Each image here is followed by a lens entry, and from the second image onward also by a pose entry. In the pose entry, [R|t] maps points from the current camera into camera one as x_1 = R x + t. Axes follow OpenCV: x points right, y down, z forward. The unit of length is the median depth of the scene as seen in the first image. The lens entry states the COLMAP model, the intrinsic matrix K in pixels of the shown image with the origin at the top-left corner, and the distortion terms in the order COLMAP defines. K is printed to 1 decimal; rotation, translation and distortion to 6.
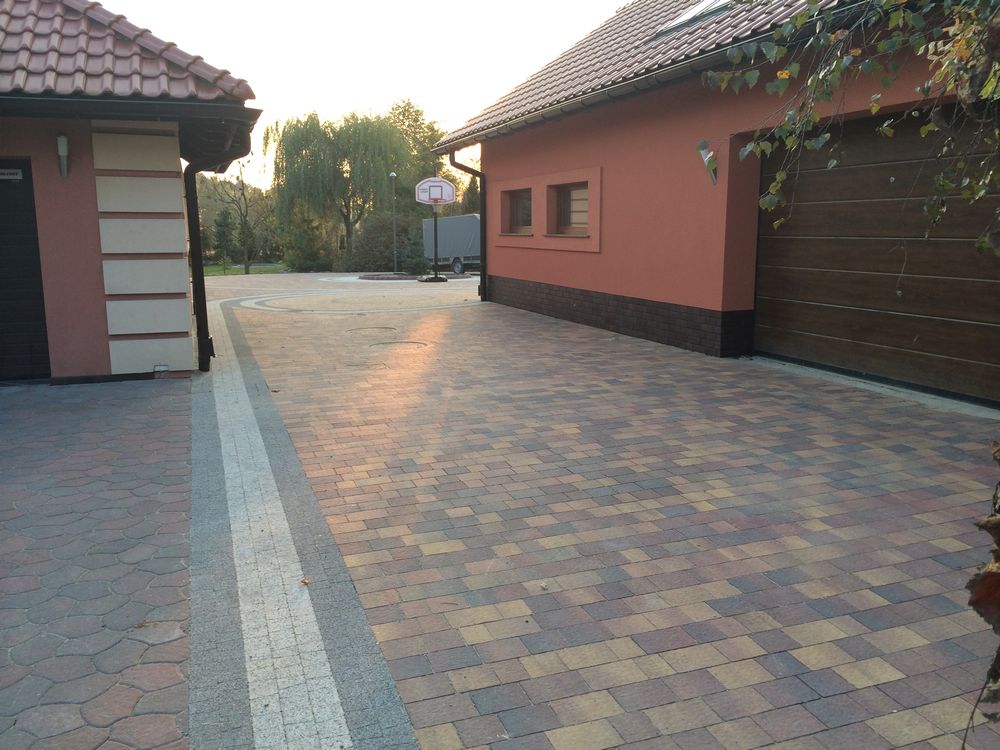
lens RADIAL K [[835.6, 0, 496.0], [0, 835.6, 372.9], [0, 0, 1]] dist [0.055119, -0.023030]
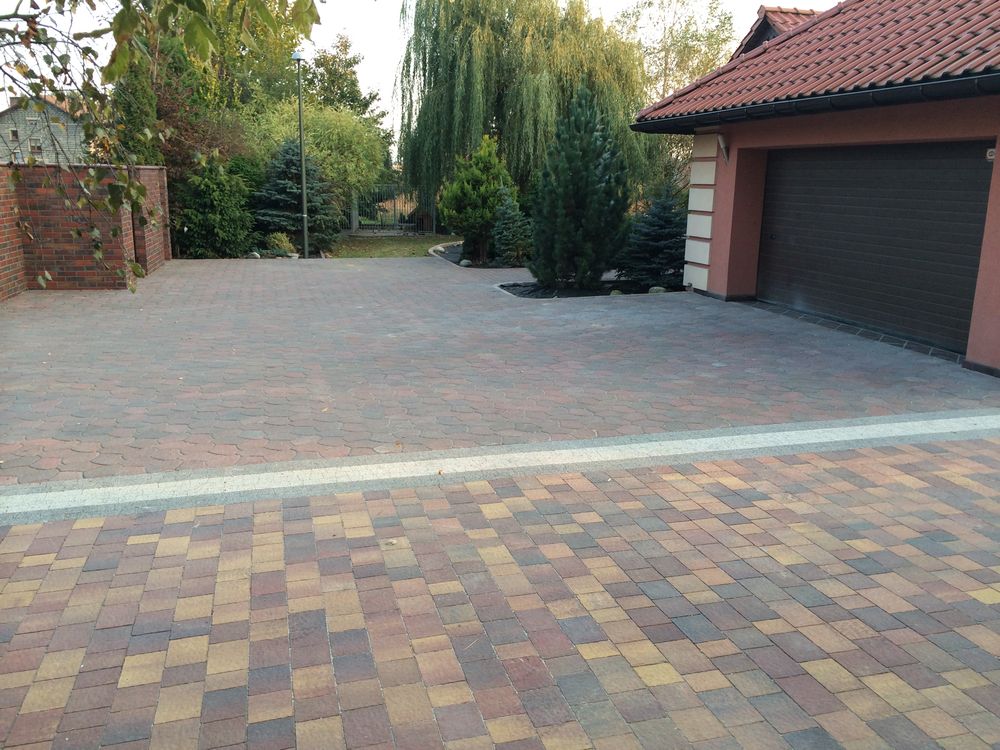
lens RADIAL K [[835.6, 0, 495.1], [0, 835.6, 374.7], [0, 0, 1]] dist [0.055119, -0.023030]
pose [[-0.055884, 0.233082, -0.970850, 0.925312], [-0.194640, 0.951171, 0.239561, -0.213688], [0.979281, 0.202354, -0.007788, 0.948584]]
